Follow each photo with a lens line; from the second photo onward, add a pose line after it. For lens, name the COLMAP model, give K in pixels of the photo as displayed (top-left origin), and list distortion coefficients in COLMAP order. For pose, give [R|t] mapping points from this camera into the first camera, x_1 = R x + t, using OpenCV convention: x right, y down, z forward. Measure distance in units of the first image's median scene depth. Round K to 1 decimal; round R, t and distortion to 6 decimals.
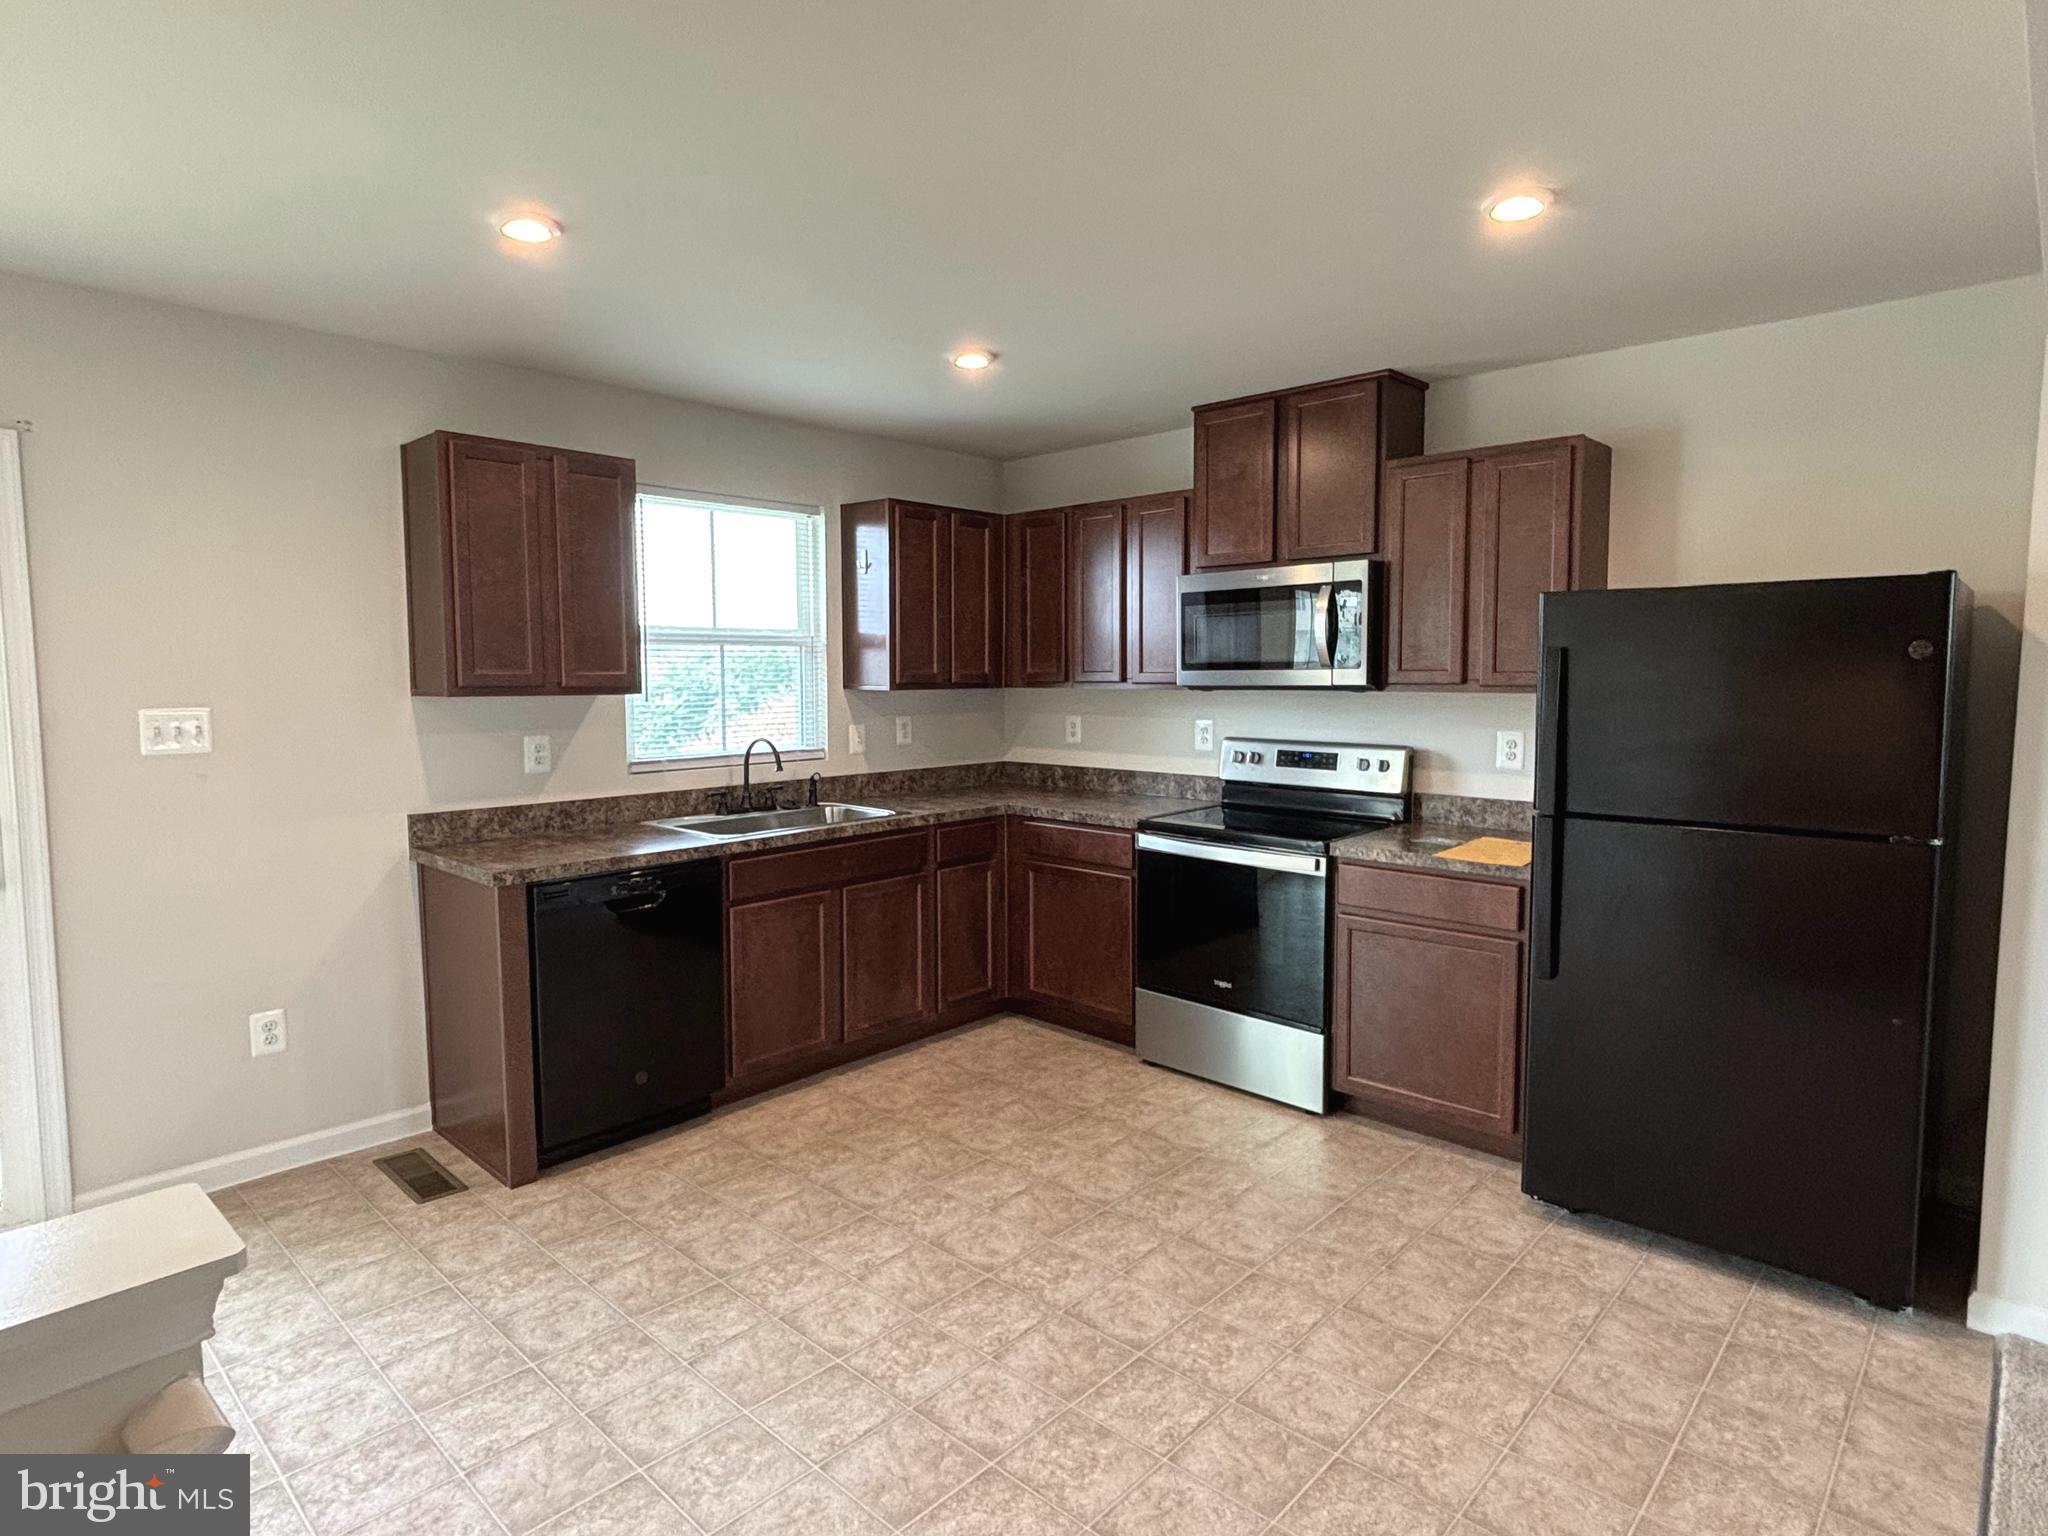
lens RADIAL K [[1091.6, 0, 998.9], [0, 1091.6, 777.2], [0, 0, 1]] dist [-0.014046, 0.000752]
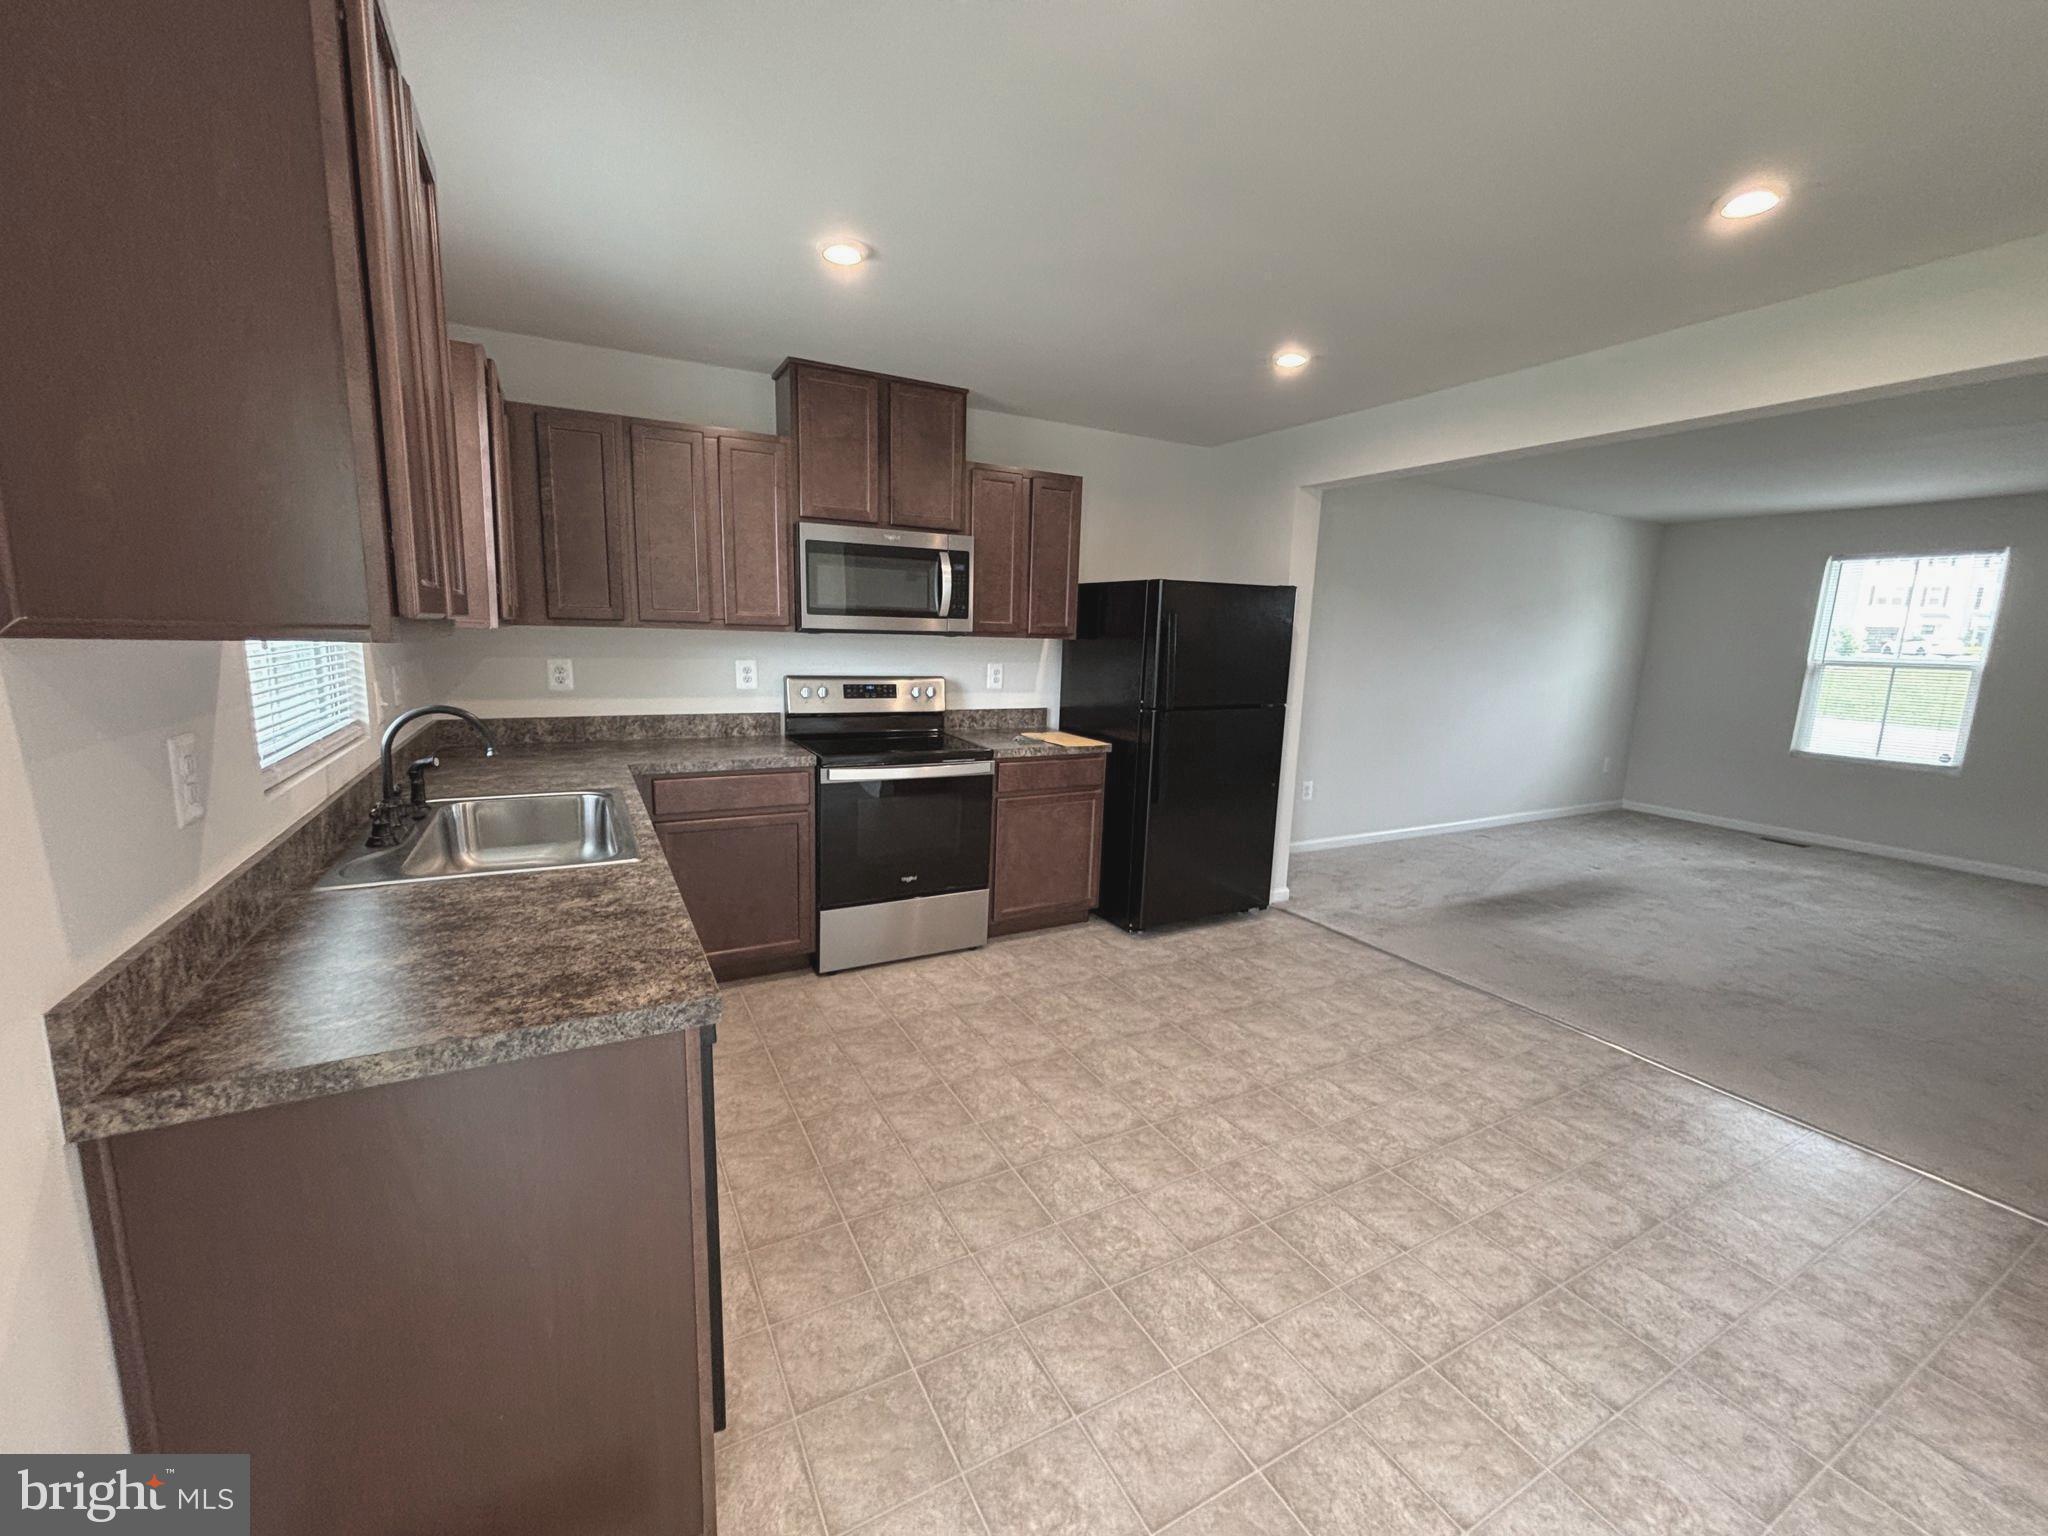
lens RADIAL K [[836.7, 0, 1020.4], [0, 836.7, 766.0], [0, 0, 1]] dist [0.039684, -0.017121]
pose [[0.308678, -0.147159, 0.939714, -0.670348], [0.060560, 0.988995, 0.134983, -0.058818], [-0.949237, 0.015243, 0.314193, 0.631792]]
